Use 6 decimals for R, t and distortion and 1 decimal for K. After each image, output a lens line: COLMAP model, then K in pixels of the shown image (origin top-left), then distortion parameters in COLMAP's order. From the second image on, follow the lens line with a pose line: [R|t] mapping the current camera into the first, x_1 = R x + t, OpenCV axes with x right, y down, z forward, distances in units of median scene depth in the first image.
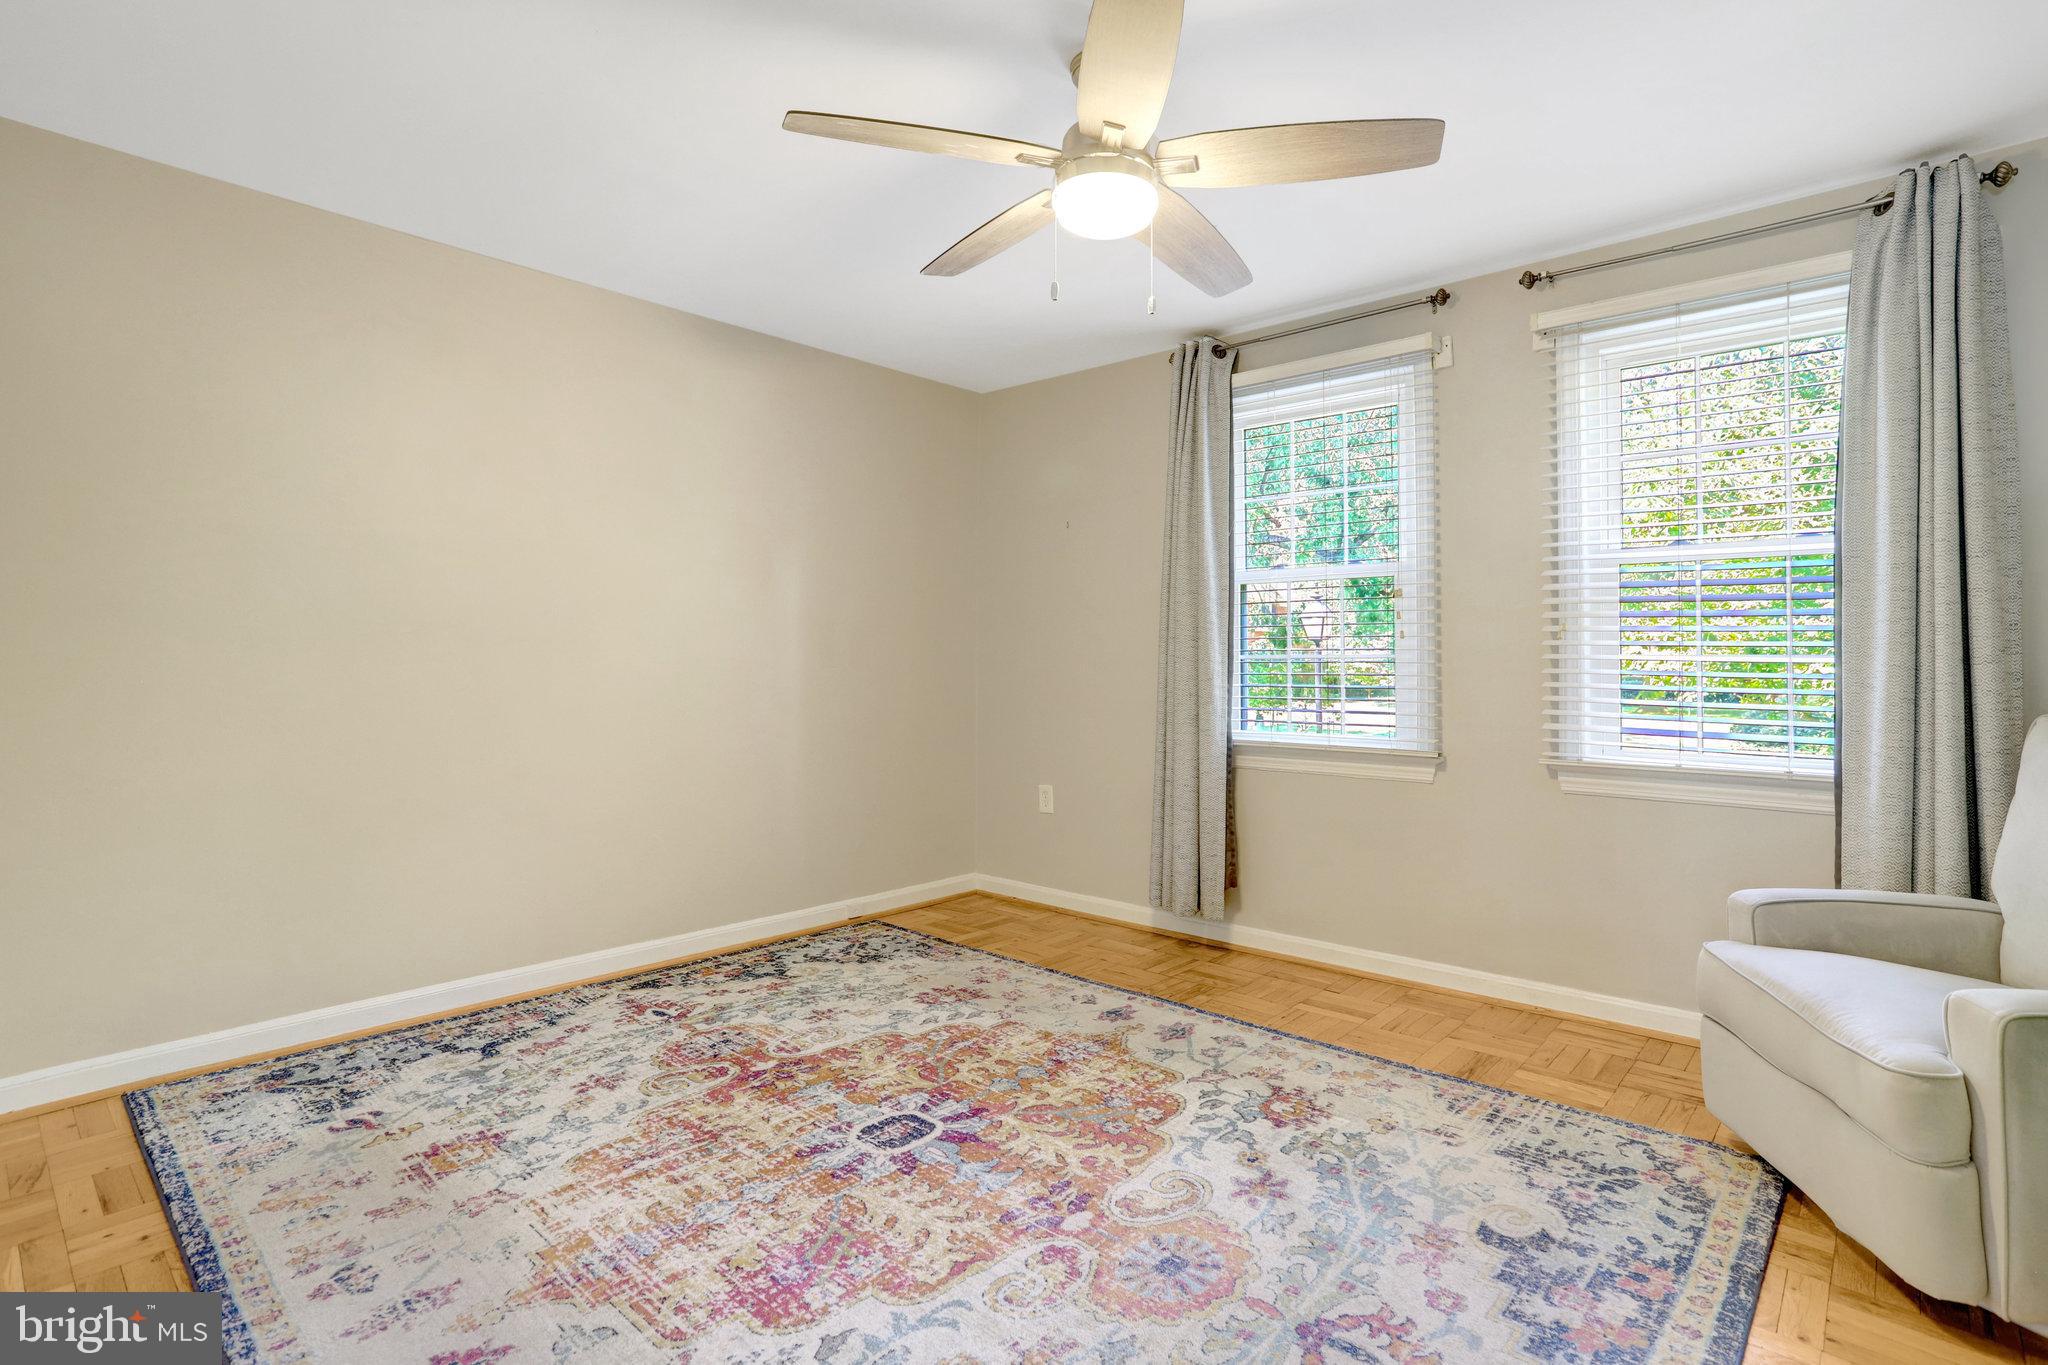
lens RADIAL K [[1007.1, 0, 1029.7], [0, 1007.1, 662.7], [0, 0, 1]] dist [-0.041643, 0.030012]
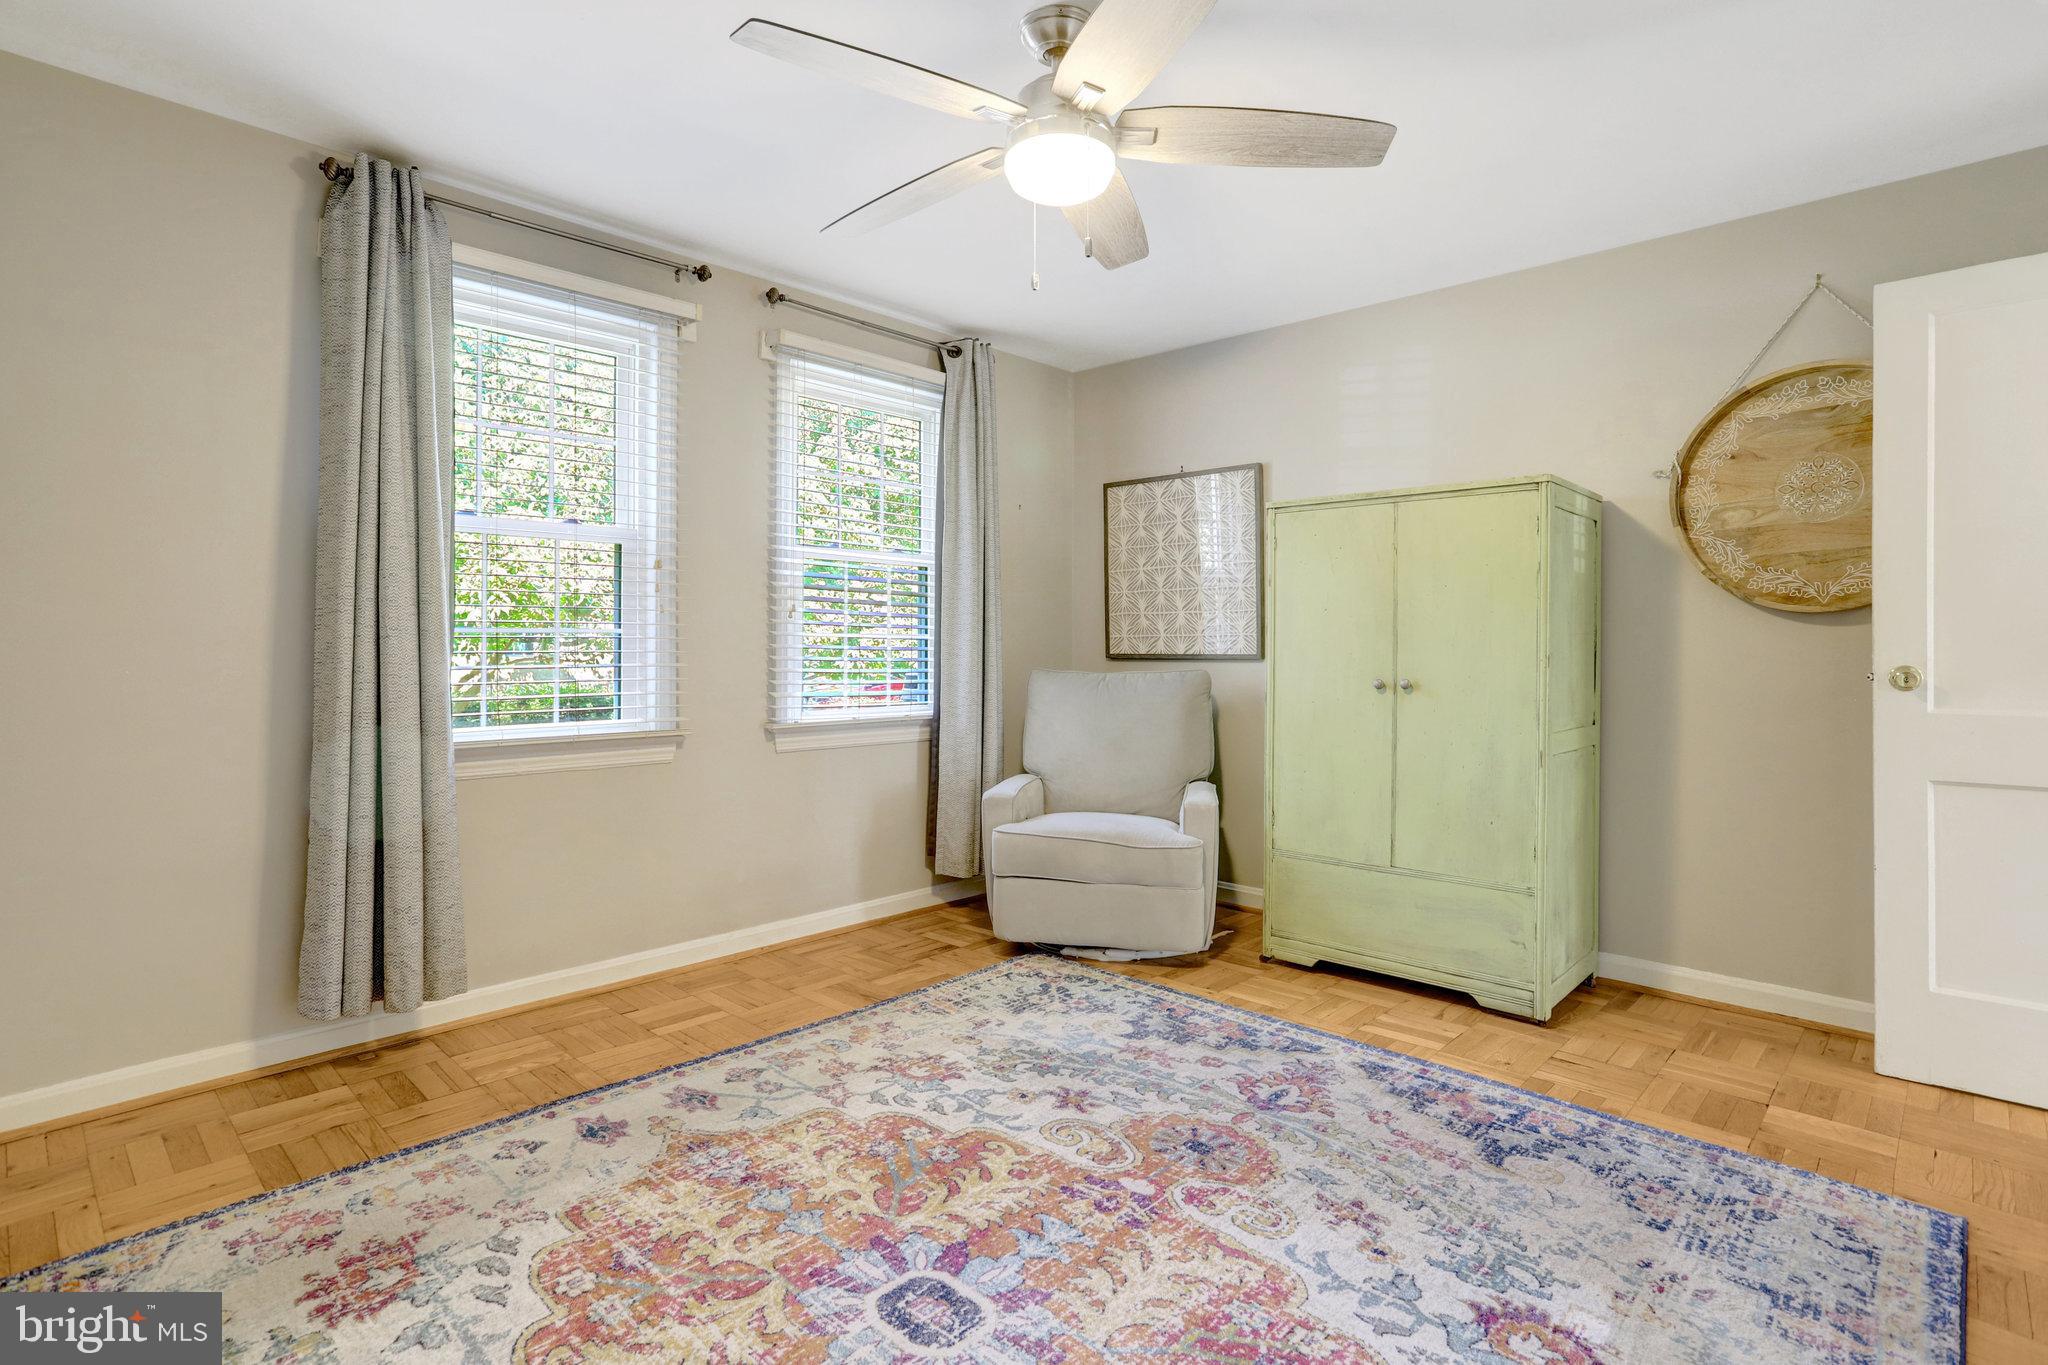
lens RADIAL K [[1015.0, 0, 1023.1], [0, 1015.0, 638.8], [0, 0, 1]] dist [-0.054791, 0.037671]
pose [[0.025534, 0.006077, 0.999655, -0.793461], [-0.006501, 0.999961, -0.005913, 0.006194], [-0.999653, -0.006348, 0.025572, 0.883944]]
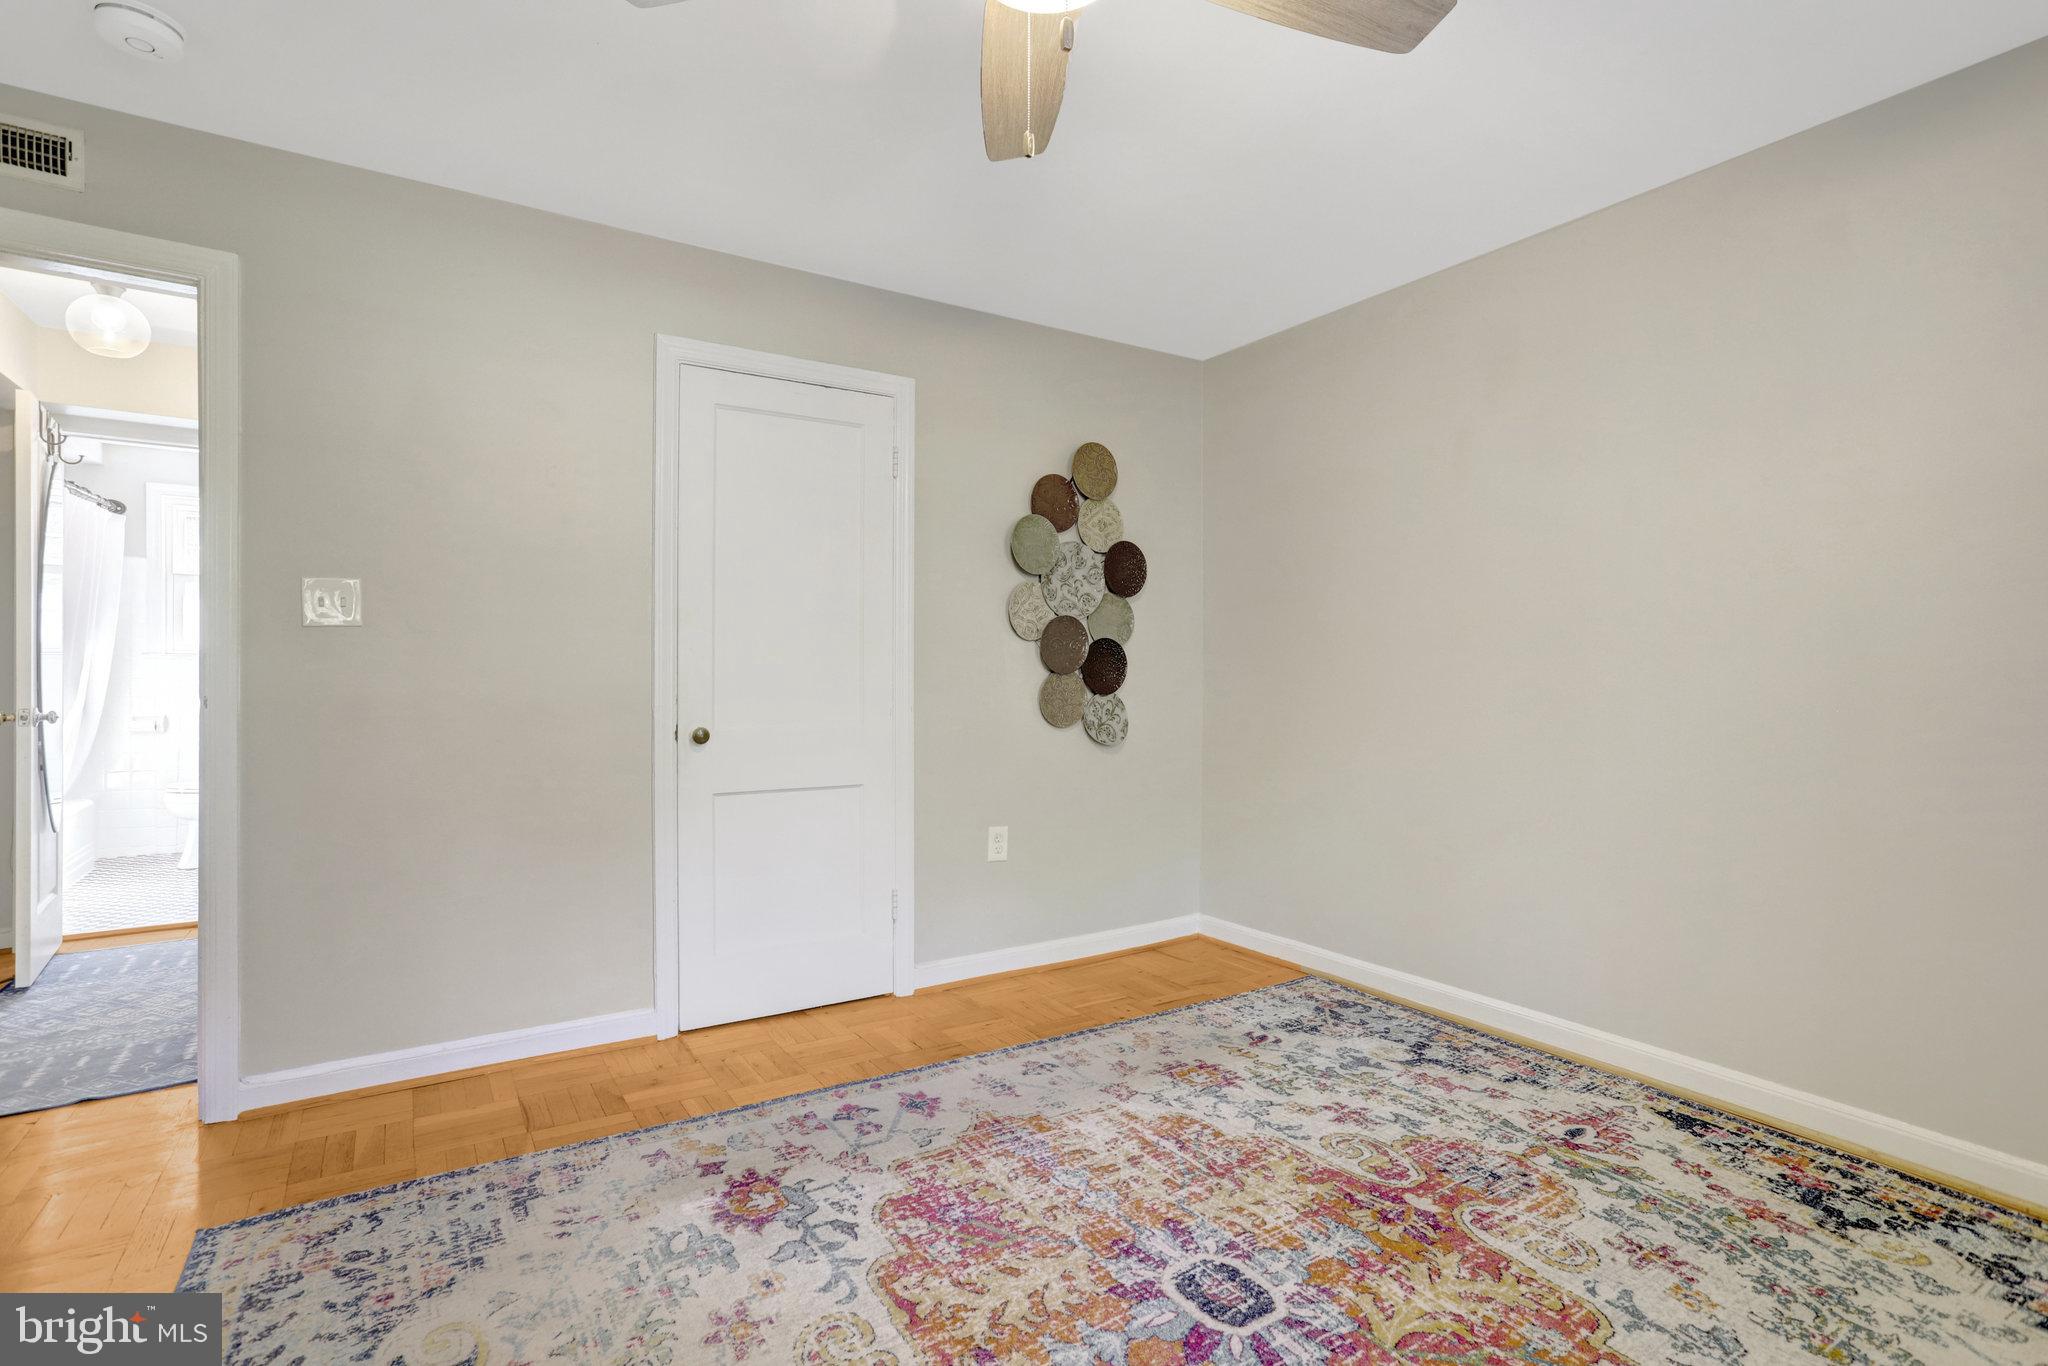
lens RADIAL K [[1006.2, 0, 1013.5], [0, 1006.2, 701.4], [0, 0, 1]] dist [-0.038851, 0.030384]
pose [[-0.278006, 0.022852, -0.960307, 0.595962], [-0.002895, 0.999693, 0.024627, 0.006258], [0.960575, 0.009627, -0.277855, 1.010664]]
